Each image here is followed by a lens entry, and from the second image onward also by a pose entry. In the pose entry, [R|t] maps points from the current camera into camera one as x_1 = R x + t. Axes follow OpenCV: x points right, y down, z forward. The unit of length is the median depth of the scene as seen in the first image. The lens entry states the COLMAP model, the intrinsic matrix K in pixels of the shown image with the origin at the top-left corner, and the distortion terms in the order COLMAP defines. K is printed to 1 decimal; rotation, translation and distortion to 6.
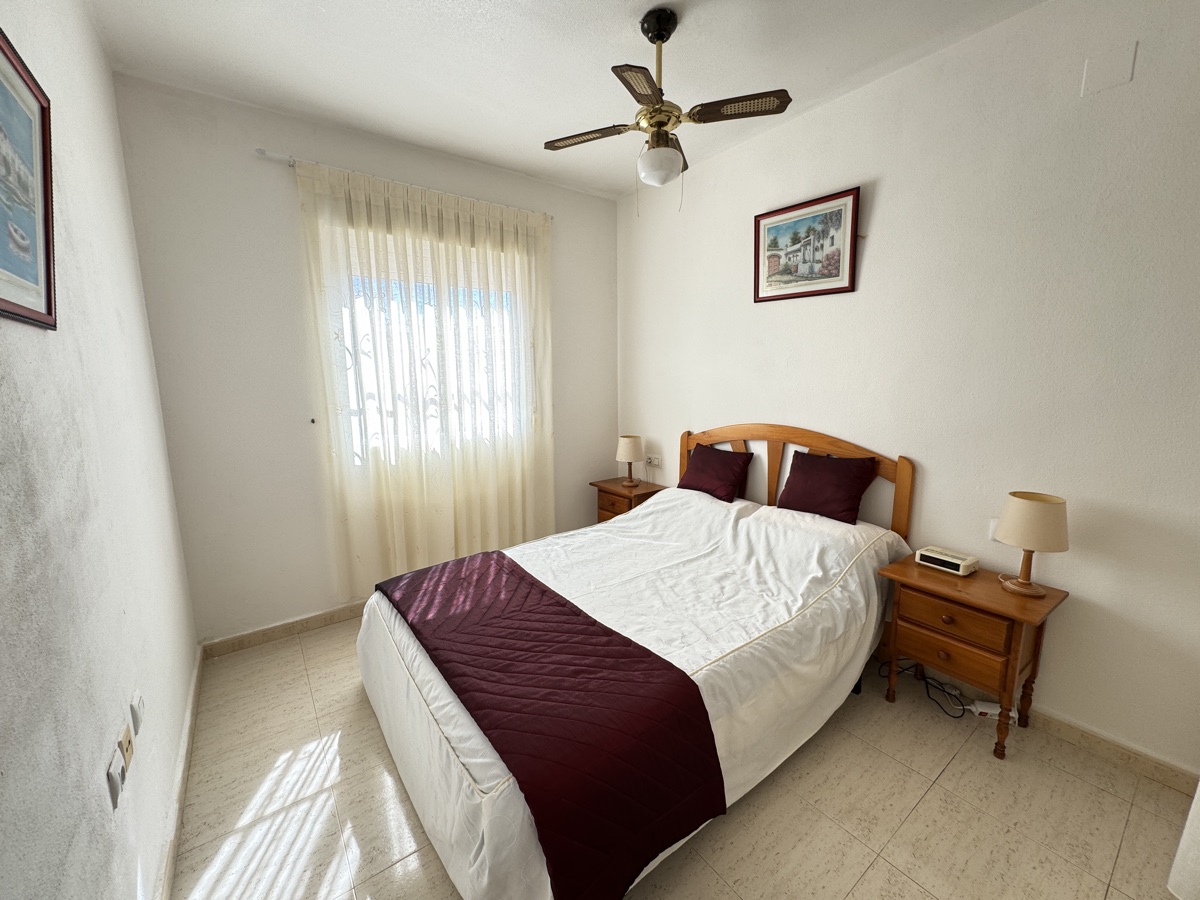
lens RADIAL K [[477.0, 0, 596.8], [0, 477.0, 446.1], [0, 0, 1]] dist [-0.014093, 0.000508]
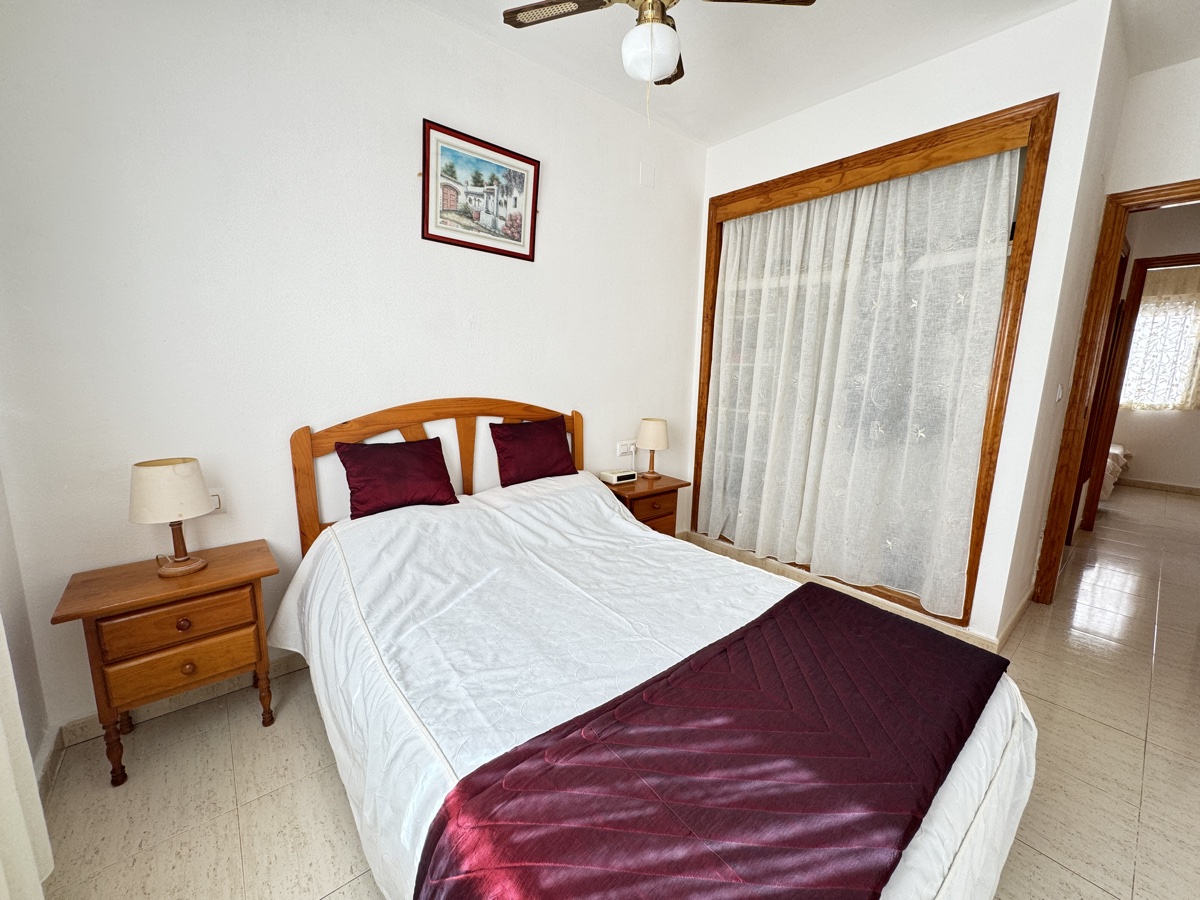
lens RADIAL K [[477.0, 0, 596.9], [0, 477.0, 450.6], [0, 0, 1]] dist [-0.014093, 0.000508]
pose [[-0.061631, -0.171074, 0.983329, -0.546100], [0.124789, 0.976150, 0.177646, -0.082912], [-0.990267, 0.133657, -0.038813, 0.908741]]
